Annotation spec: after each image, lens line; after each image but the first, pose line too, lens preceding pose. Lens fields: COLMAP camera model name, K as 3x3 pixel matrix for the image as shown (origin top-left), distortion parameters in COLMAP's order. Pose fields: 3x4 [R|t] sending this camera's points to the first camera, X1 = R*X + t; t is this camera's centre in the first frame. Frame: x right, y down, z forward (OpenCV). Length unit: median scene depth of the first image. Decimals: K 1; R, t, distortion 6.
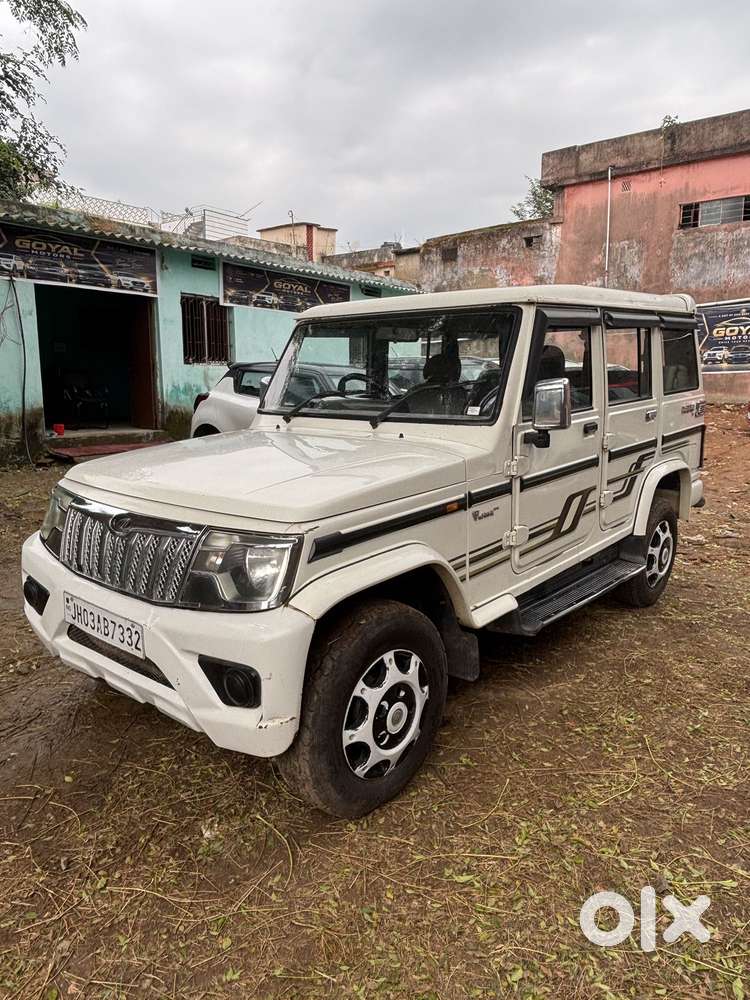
lens RADIAL K [[688.2, 0, 383.5], [0, 688.2, 523.6], [0, 0, 1]] dist [0.018870, -0.025913]
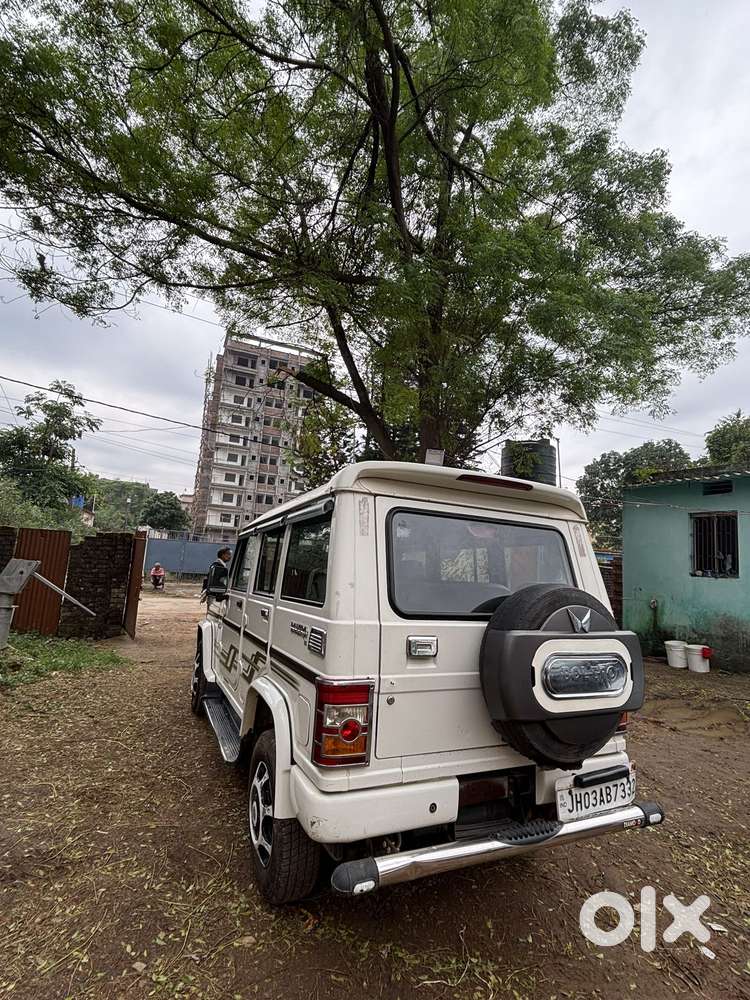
lens RADIAL K [[487.7, 0, 371.1], [0, 487.7, 498.3], [0, 0, 1]] dist [-0.004619, 0.002906]
pose [[-0.423289, -0.151145, -0.893298, 1.306639], [-0.253868, 0.966274, -0.043196, -0.438273], [0.869699, 0.208496, -0.447384, 1.893927]]
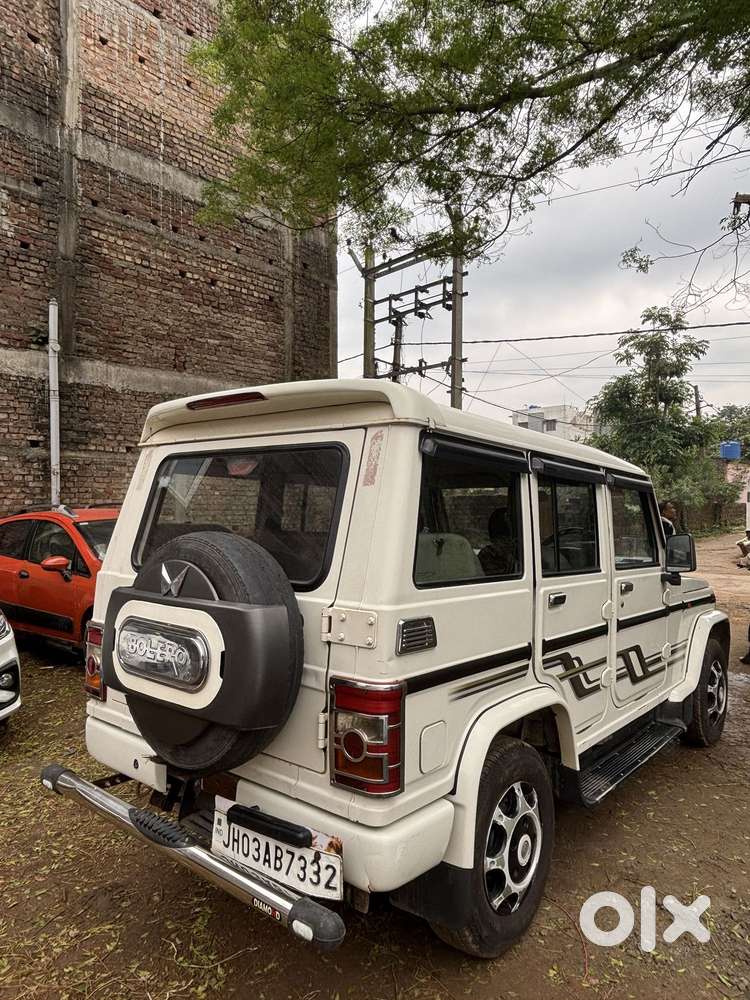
lens RADIAL K [[662.2, 0, 380.7], [0, 662.2, 502.6], [0, 0, 1]] dist [0.016542, -0.009278]
pose [[-0.999849, -0.005811, -0.016366, 0.367605], [-0.009049, 0.978645, 0.205357, -0.591123], [0.014823, 0.205474, -0.978550, 2.510196]]
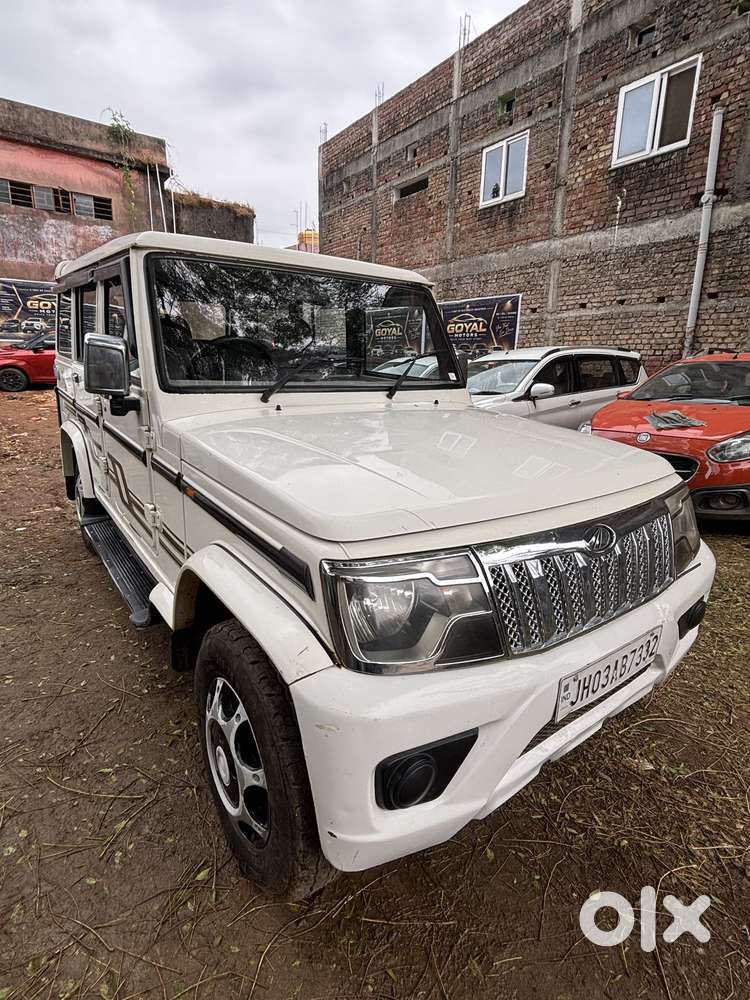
lens RADIAL K [[528.6, 0, 382.5], [0, 528.6, 503.1], [0, 0, 1]] dist [-0.019202, 0.012029]
pose [[0.226336, -0.254937, 0.940095, -0.778697], [0.180465, 0.959407, 0.216726, -0.164905], [-0.957186, 0.120602, 0.263155, 0.859791]]
